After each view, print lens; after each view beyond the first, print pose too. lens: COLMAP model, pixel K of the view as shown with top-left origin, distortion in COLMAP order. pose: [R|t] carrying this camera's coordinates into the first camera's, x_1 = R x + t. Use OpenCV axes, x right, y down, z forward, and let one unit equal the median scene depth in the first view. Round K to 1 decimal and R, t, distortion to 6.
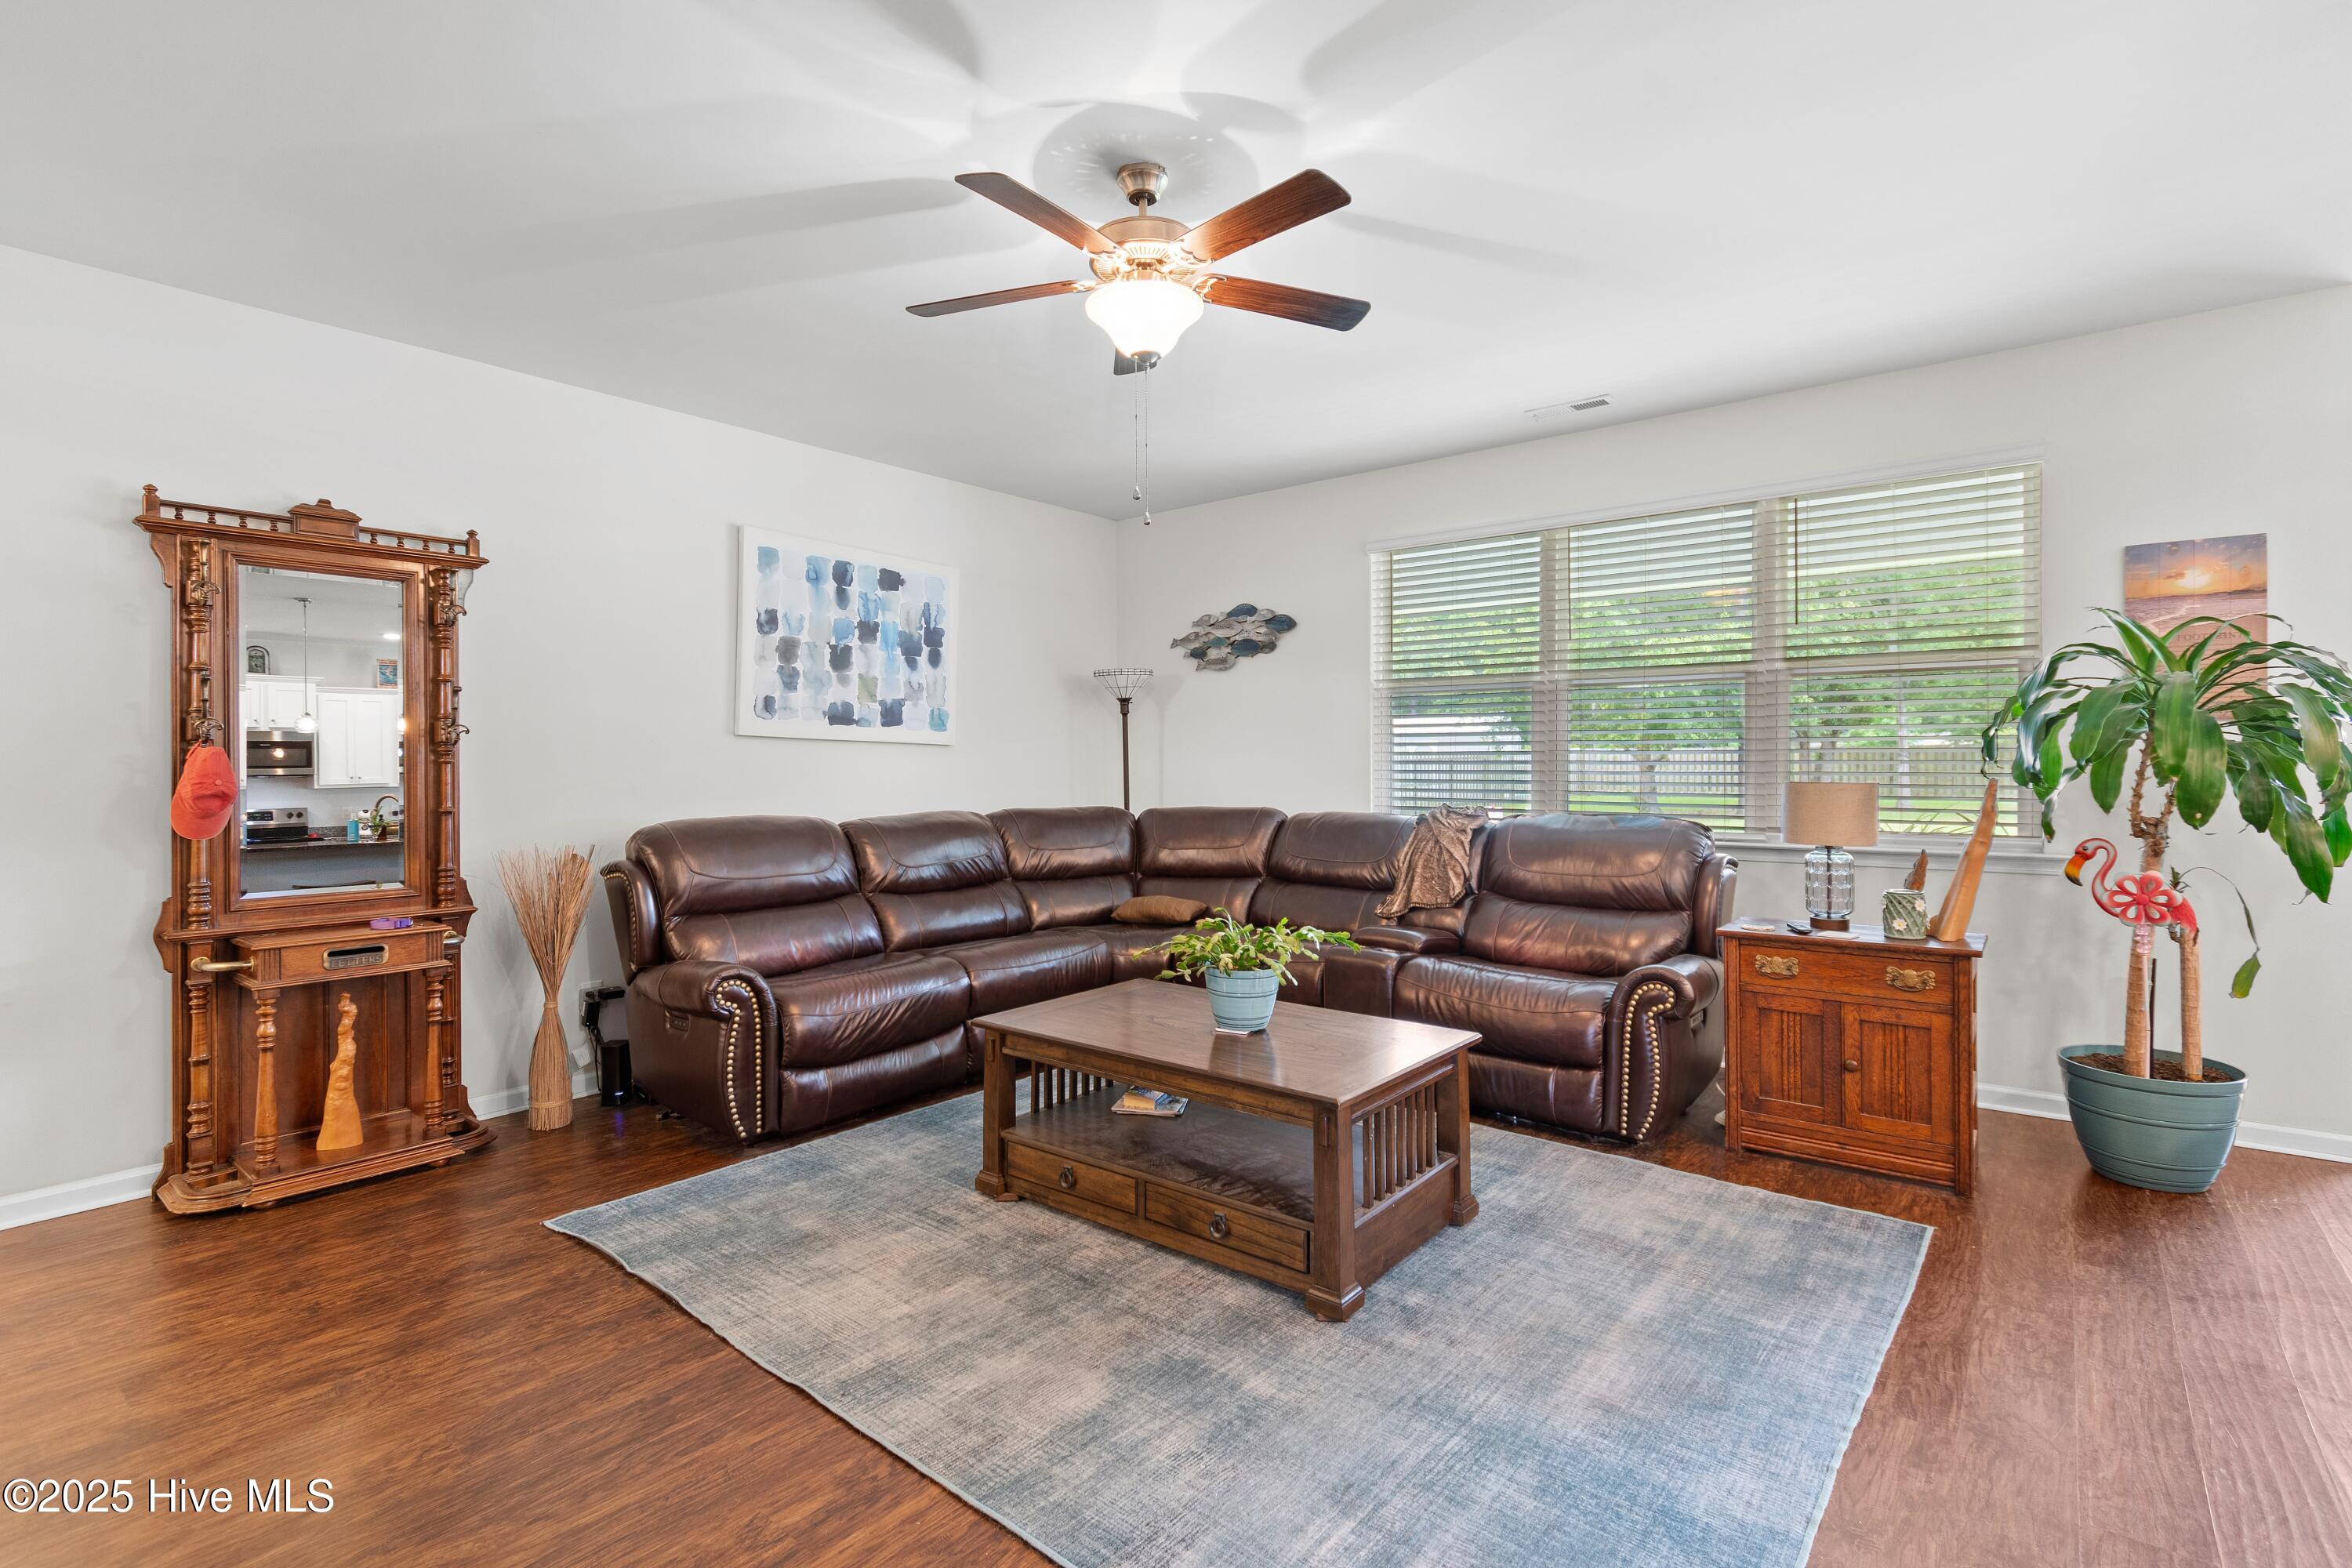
lens RADIAL K [[1100.4, 0, 1176.0], [0, 1100.4, 784.0], [0, 0, 1]] dist [0.012481, 0.000197]
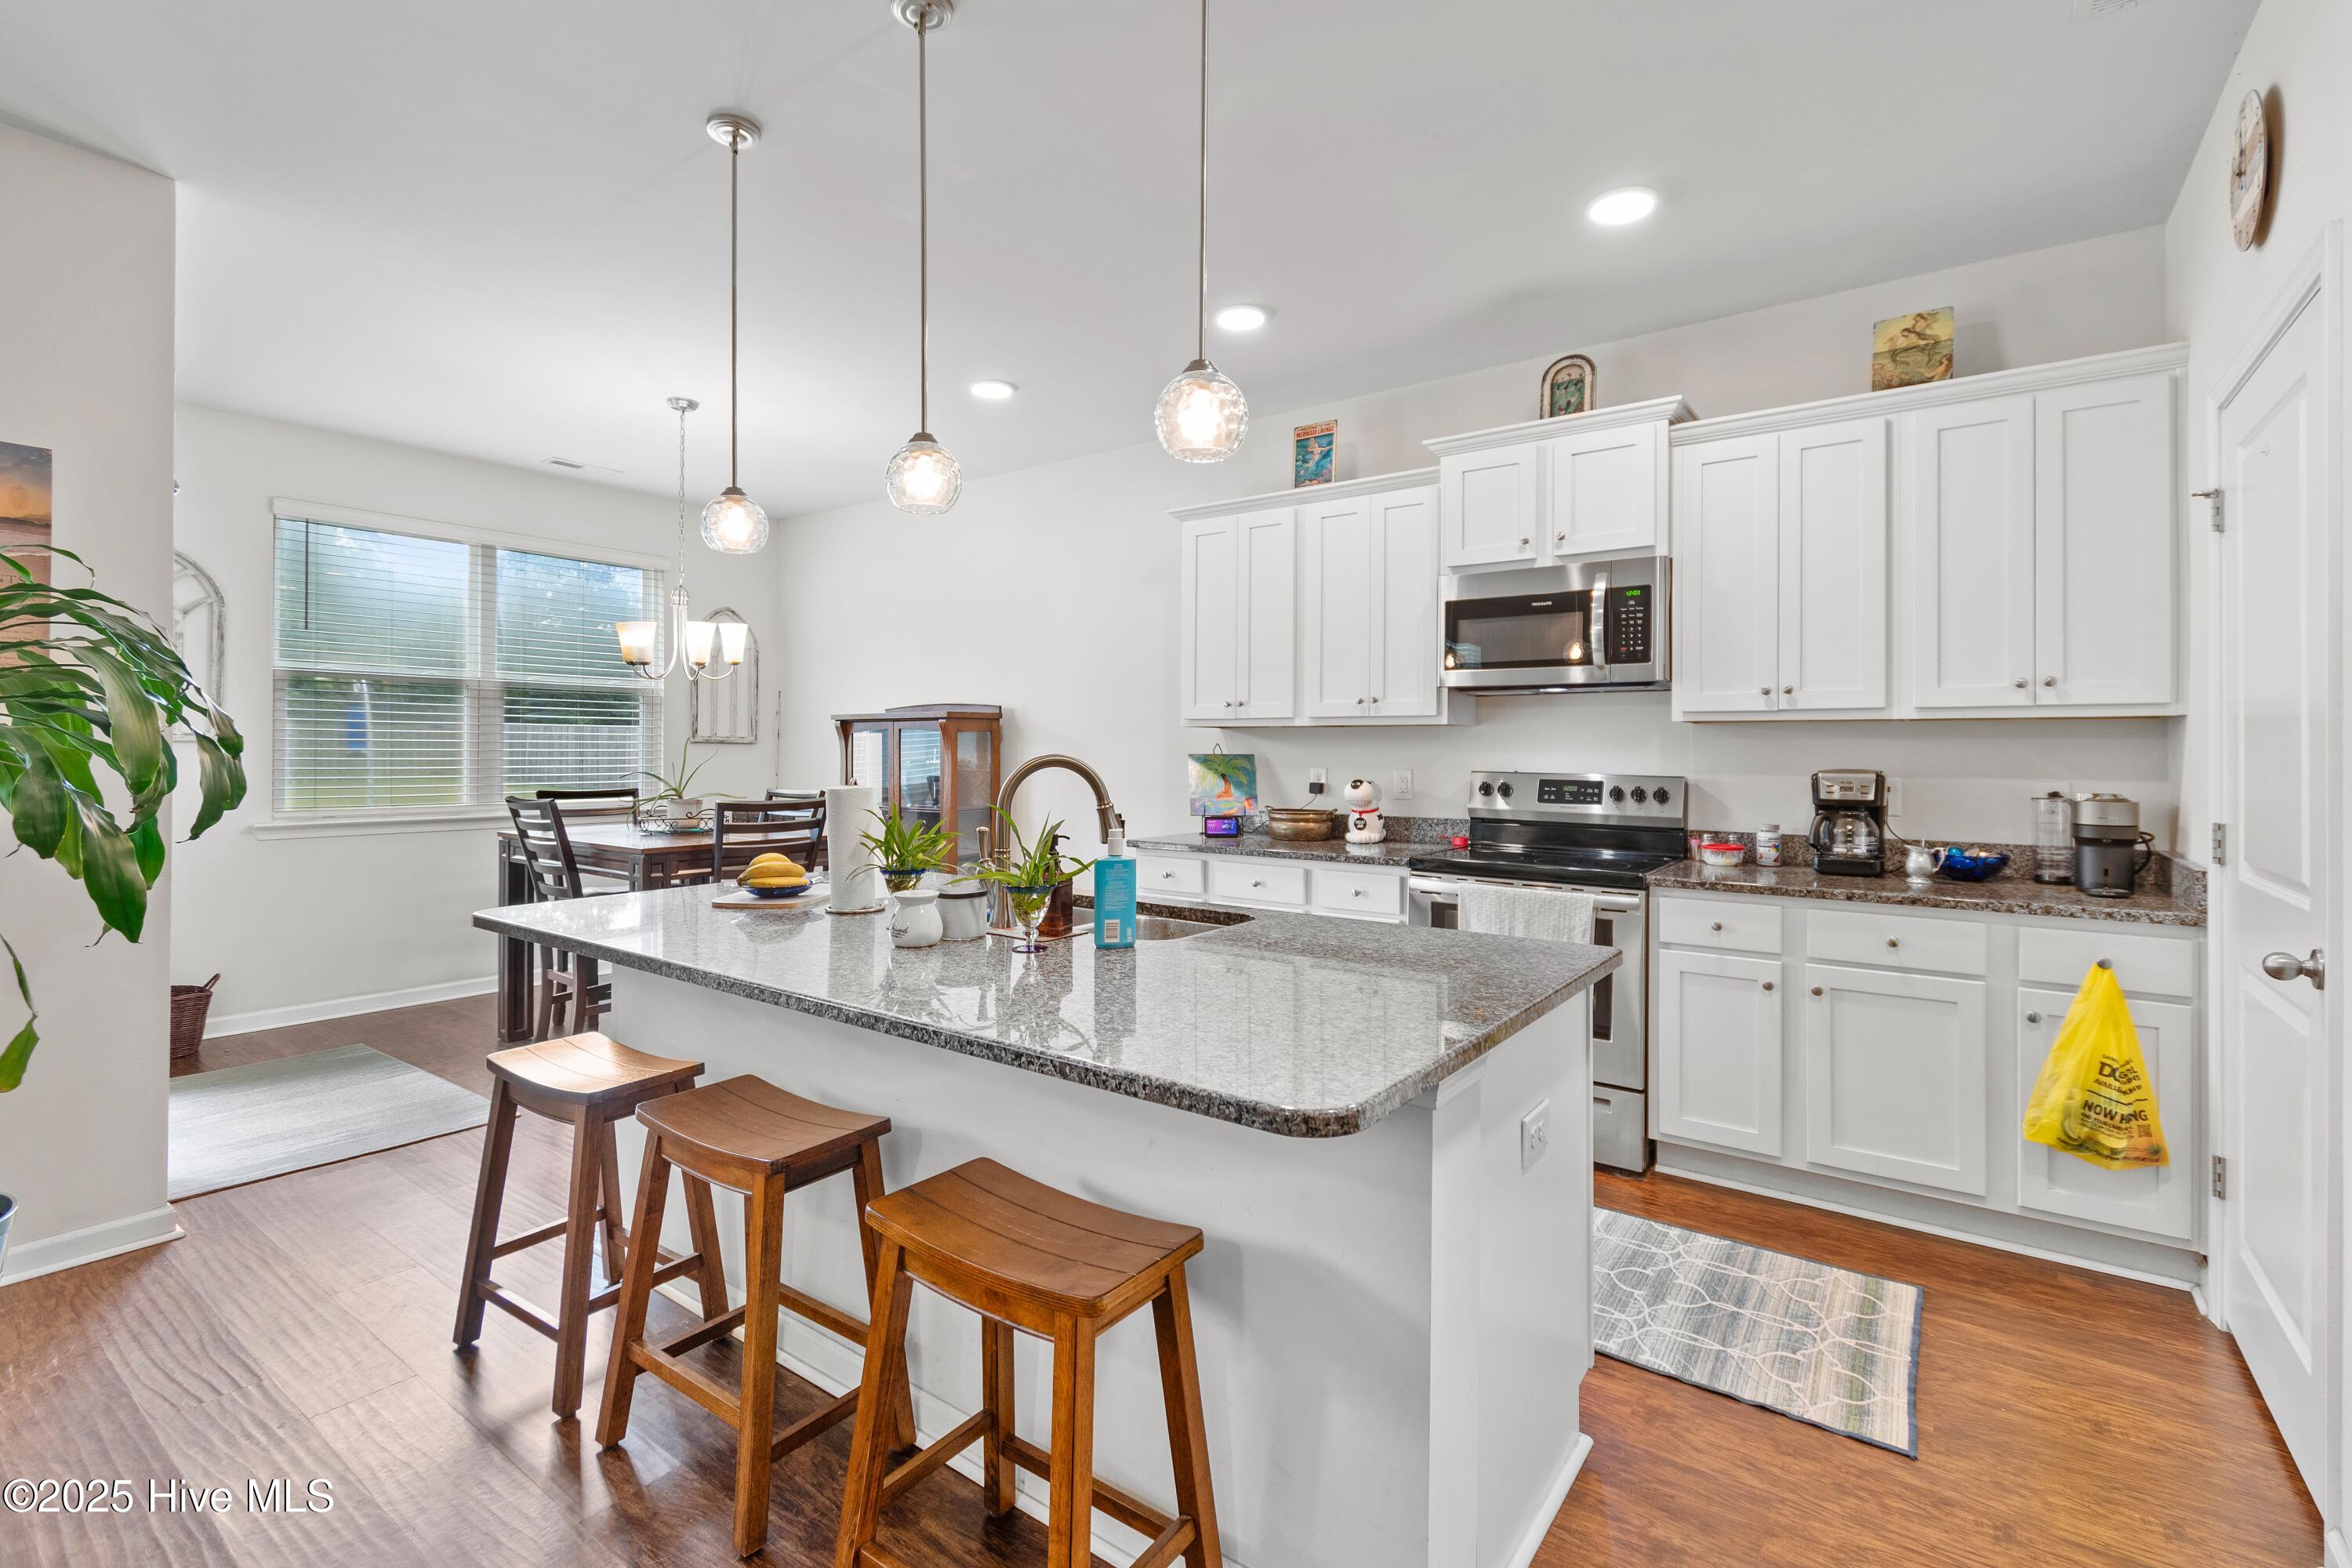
lens RADIAL K [[980.2, 0, 1178.1], [0, 980.2, 717.5], [0, 0, 1]] dist [0.000298, -0.000118]
pose [[-0.071371, 0.024855, 0.997140, 0.154528], [0.012995, 0.999628, -0.023987, -0.010097], [-0.997365, 0.011245, -0.071667, 0.167787]]
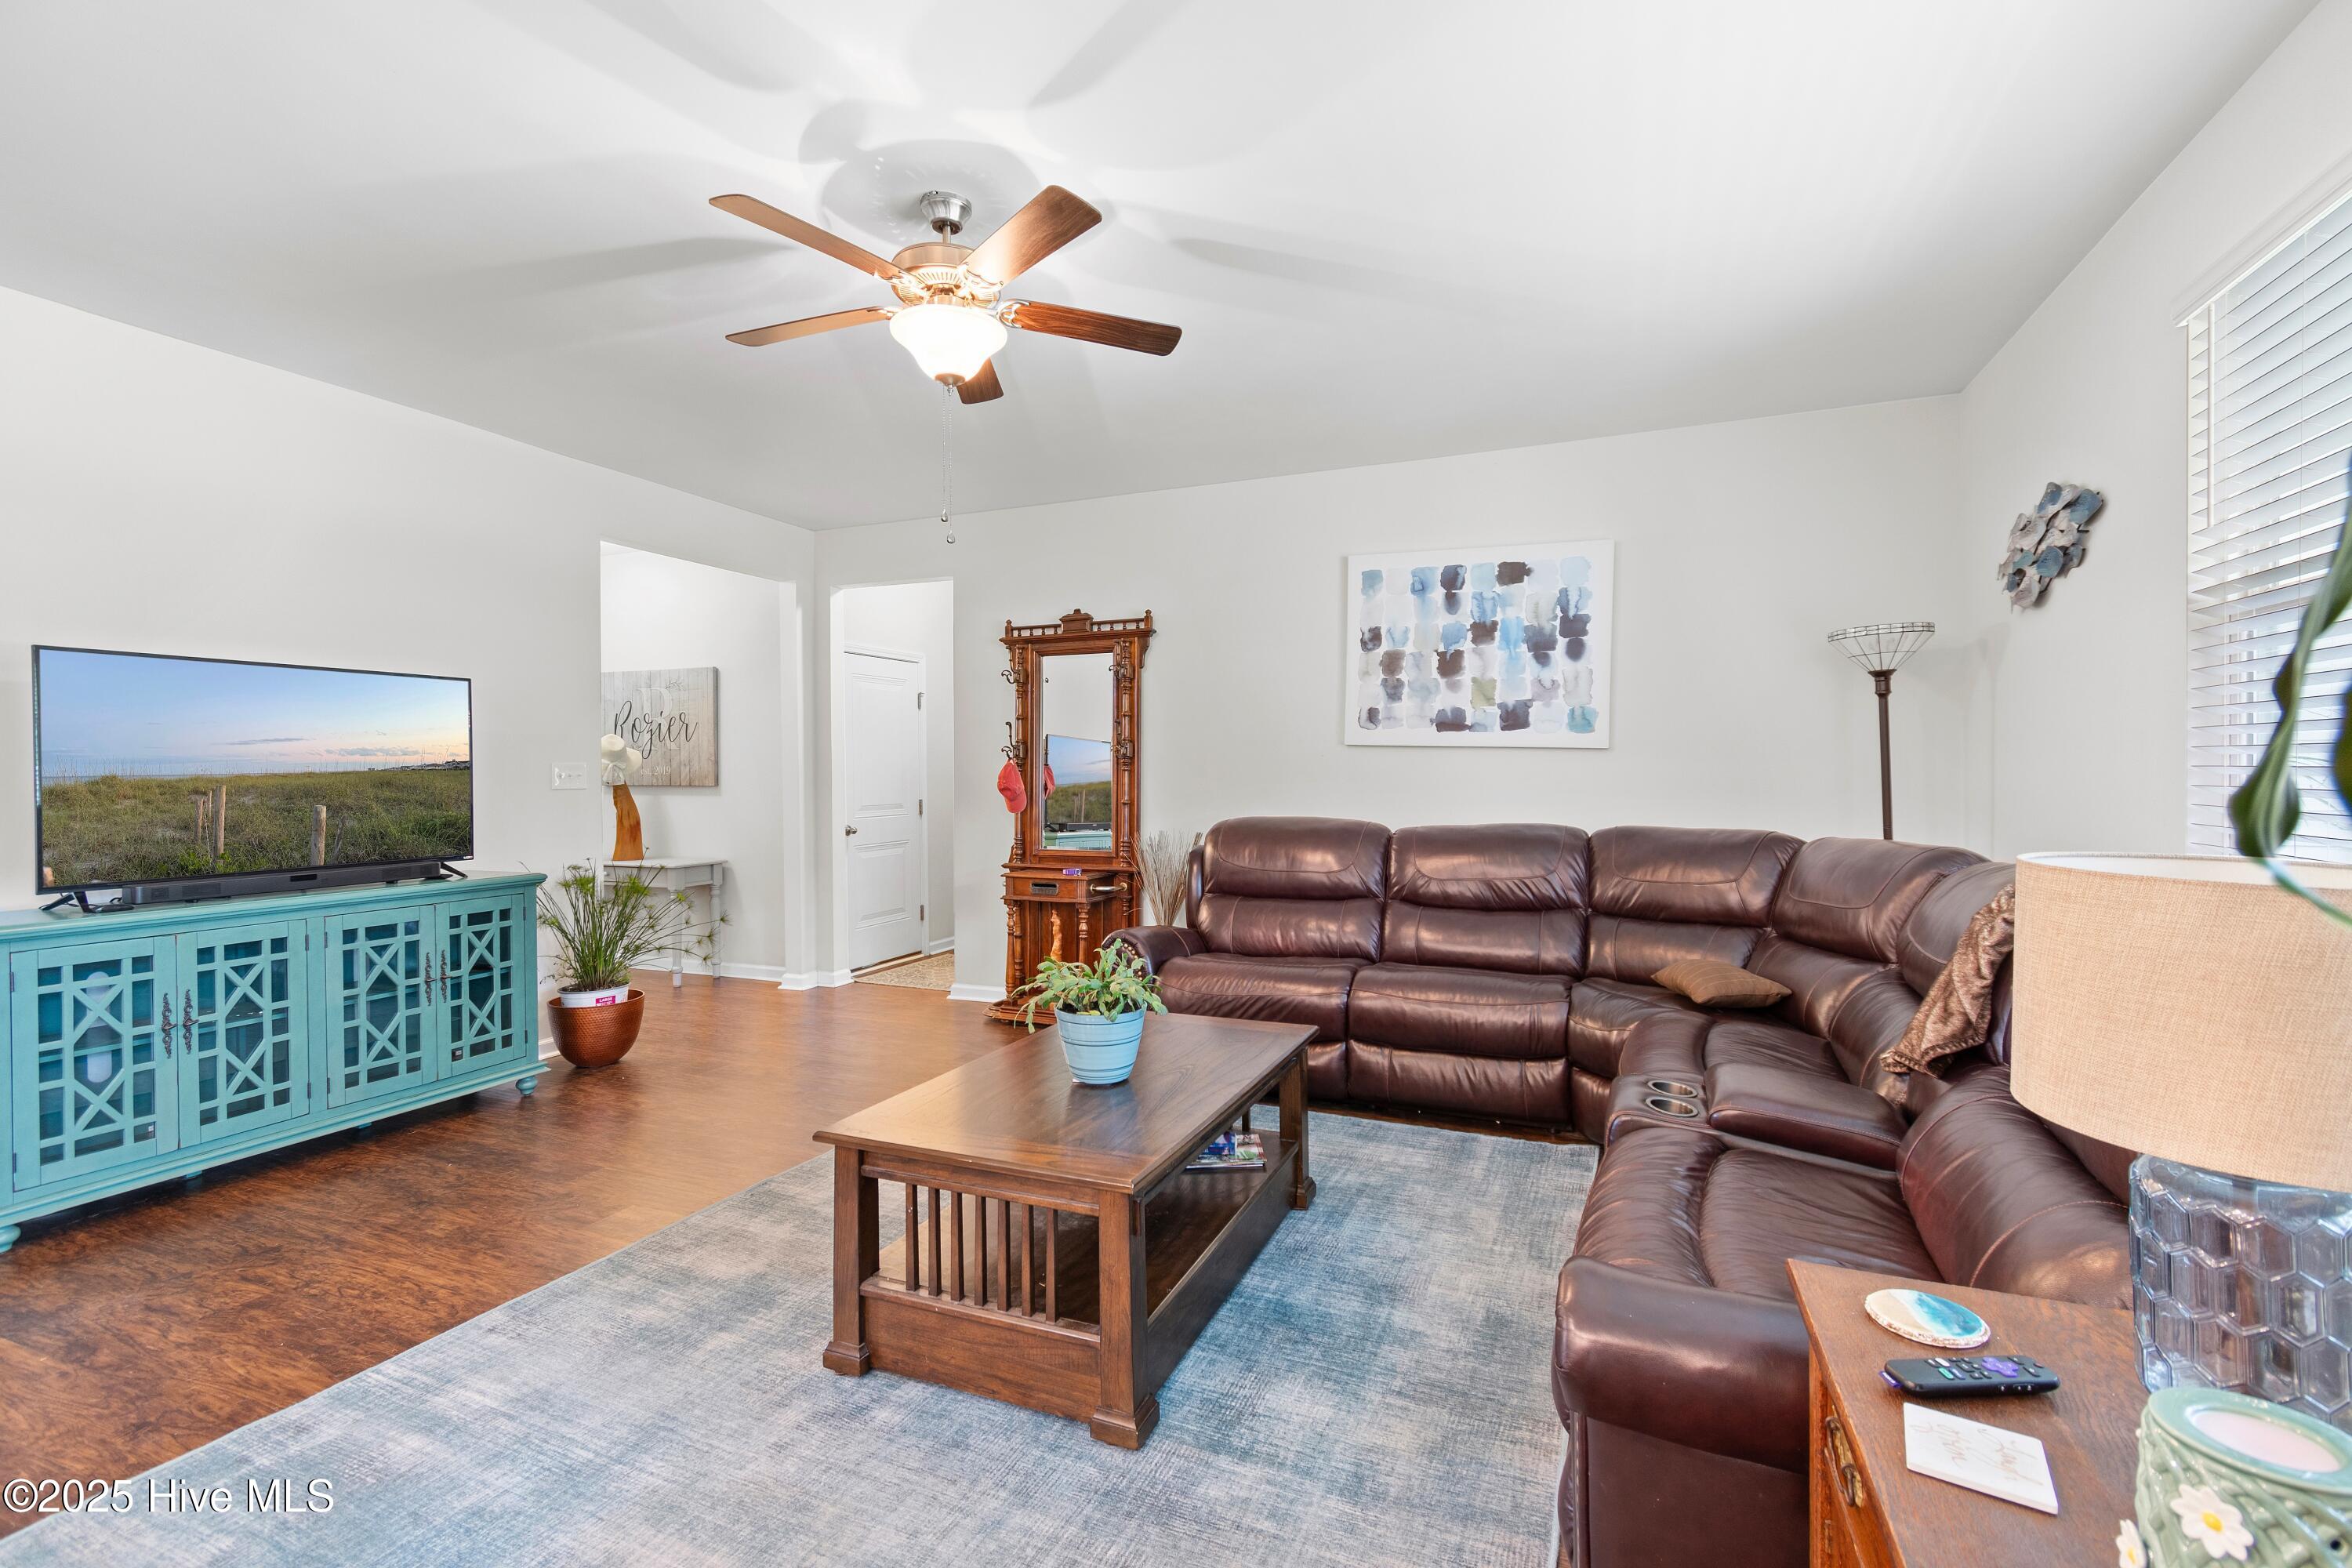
lens RADIAL K [[1037.4, 0, 1176.0], [0, 1037.4, 784.0], [0, 0, 1]] dist [0.000124, -0.000212]
pose [[0.277004, 0.010156, -0.960815, 0.548874], [-0.018810, 0.999810, 0.005146, -0.006996], [0.960684, 0.016648, 0.277143, 0.532674]]
